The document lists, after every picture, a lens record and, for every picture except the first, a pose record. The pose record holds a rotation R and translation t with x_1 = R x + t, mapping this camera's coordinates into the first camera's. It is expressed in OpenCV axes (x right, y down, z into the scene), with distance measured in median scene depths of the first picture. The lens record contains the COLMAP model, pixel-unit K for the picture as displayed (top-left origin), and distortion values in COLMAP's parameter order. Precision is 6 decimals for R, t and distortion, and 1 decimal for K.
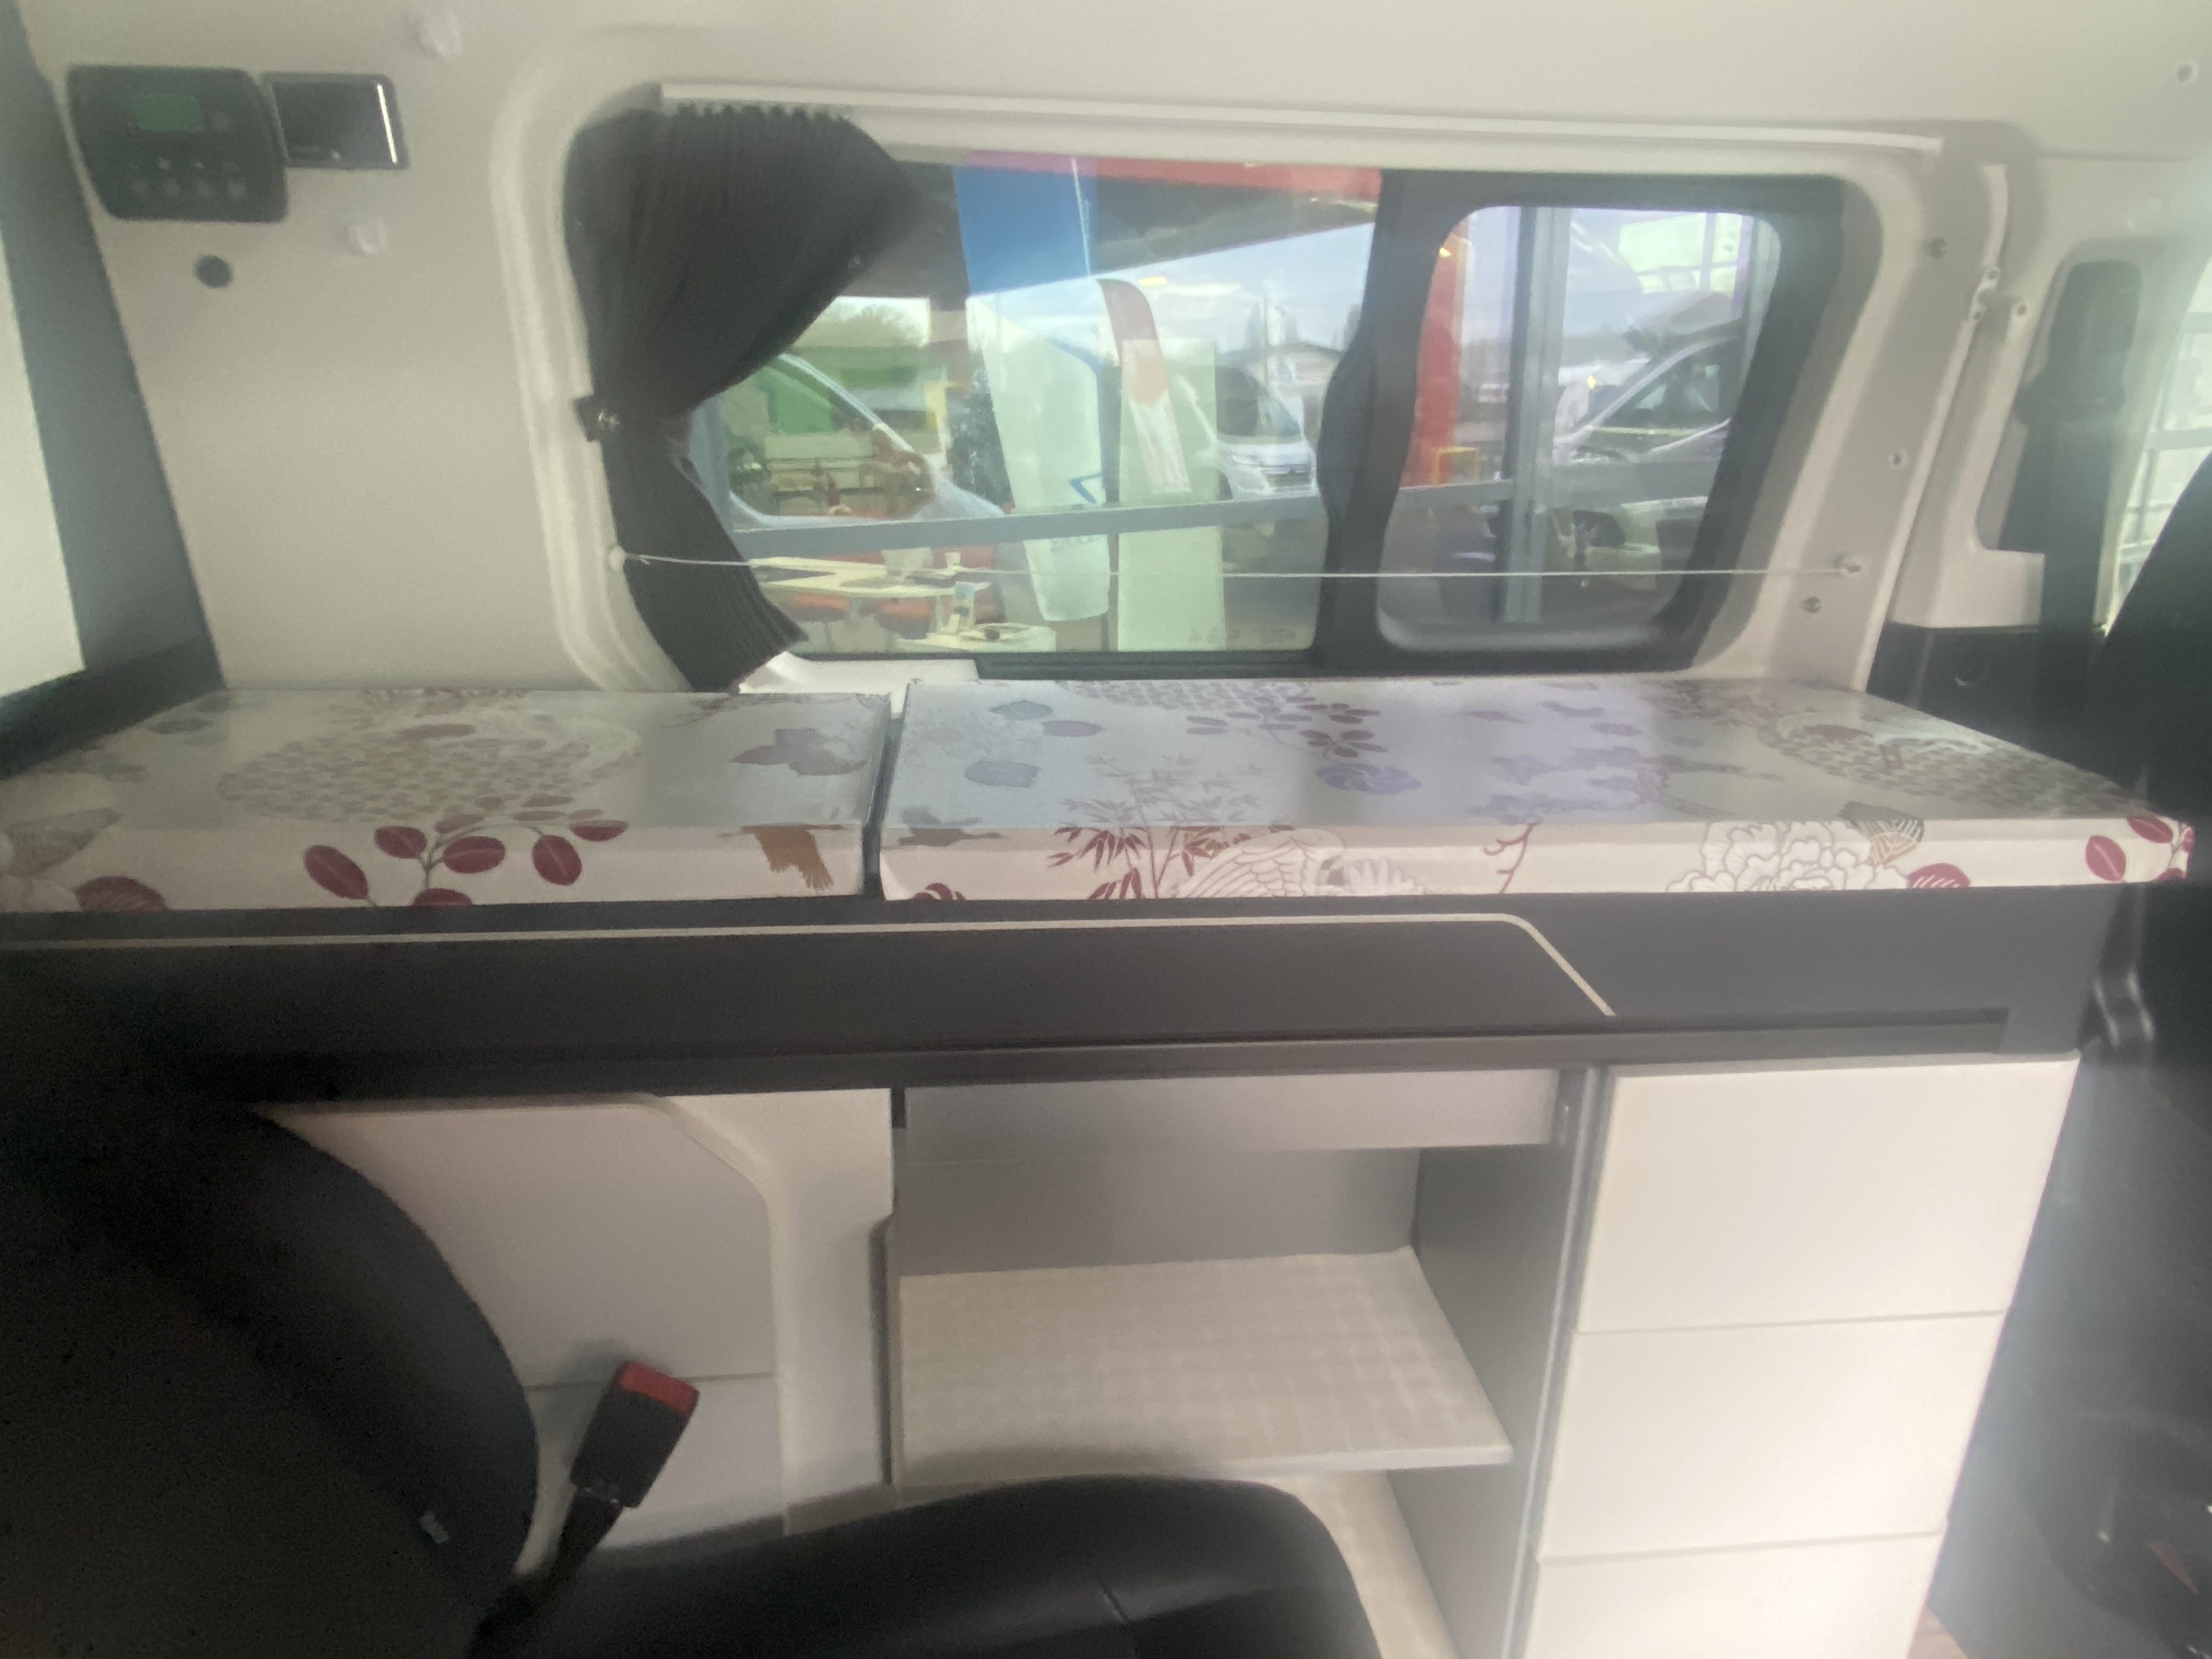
lens RADIAL K [[1300.5, 0, 1106.0], [0, 1300.5, 829.5], [0, 0, 1]] dist [0.066454, -0.069240]
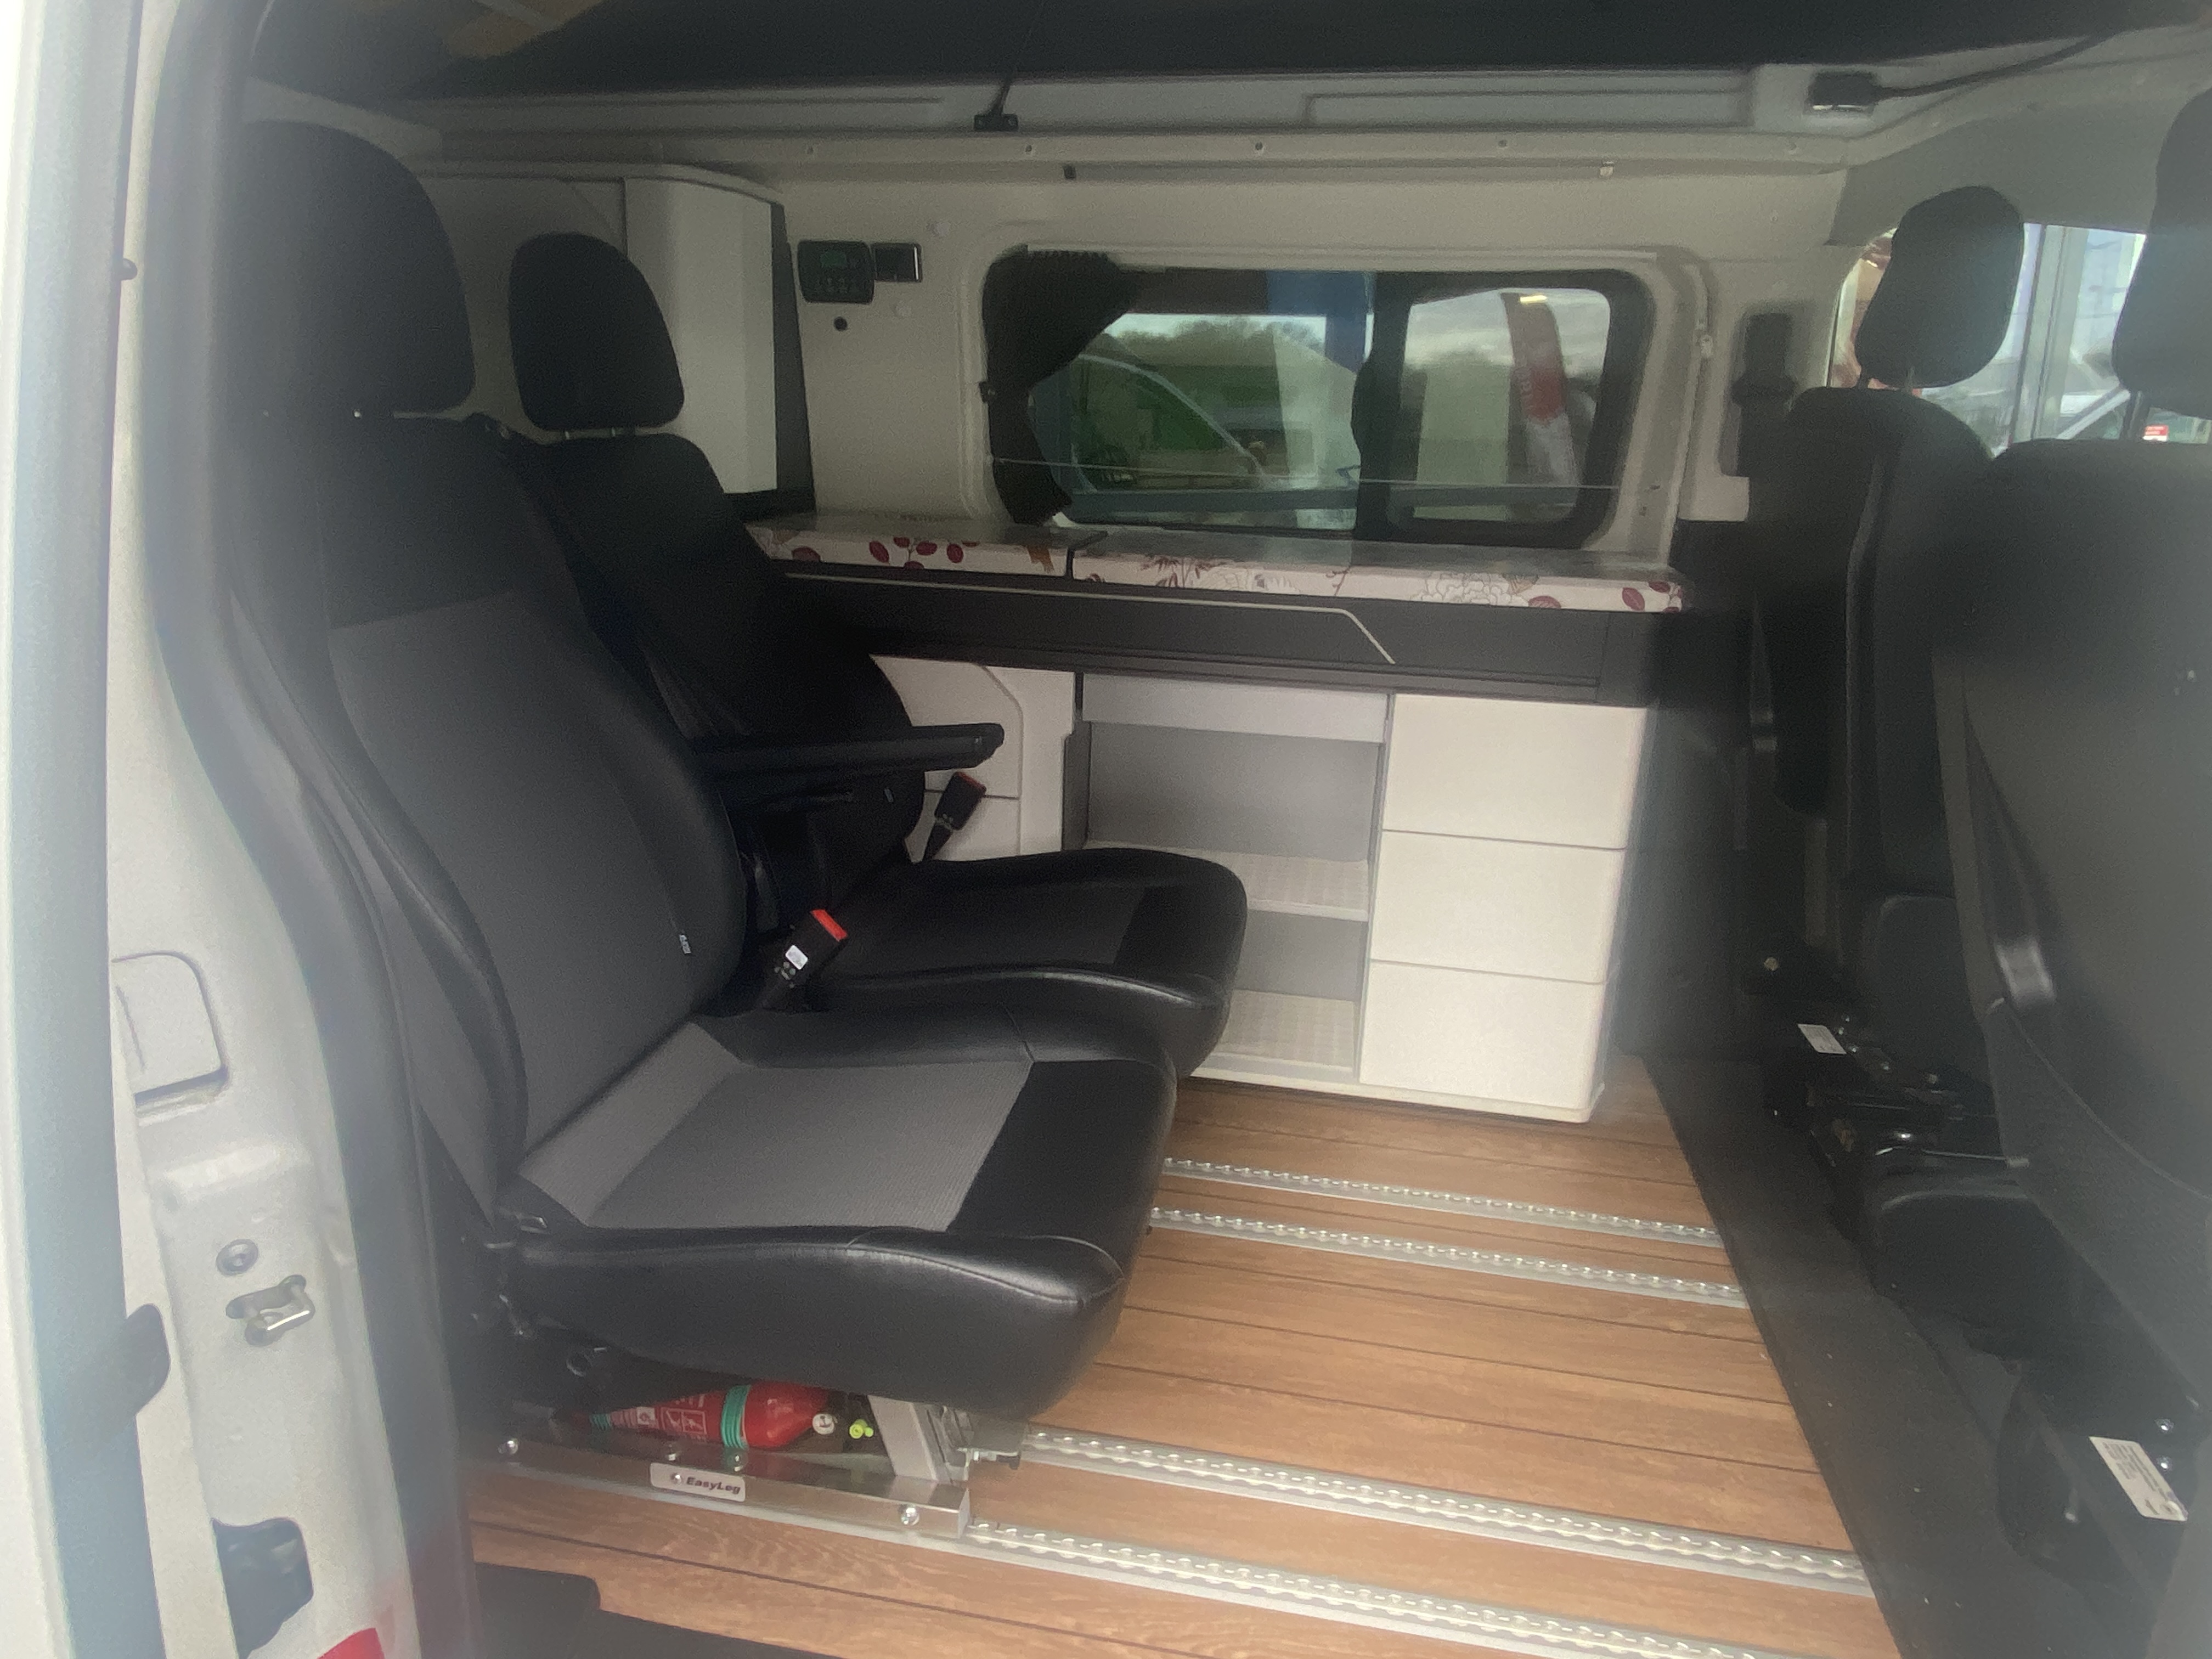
lens RADIAL K [[1469.9, 0, 1106.0], [0, 1469.9, 829.5], [0, 0, 1]] dist [0.087047, -0.000366]
pose [[0.960623, 0.089260, -0.263129, 0.615040], [-0.099317, 0.994738, -0.025145, 0.543637], [0.259500, 0.050288, 0.964433, -1.531581]]
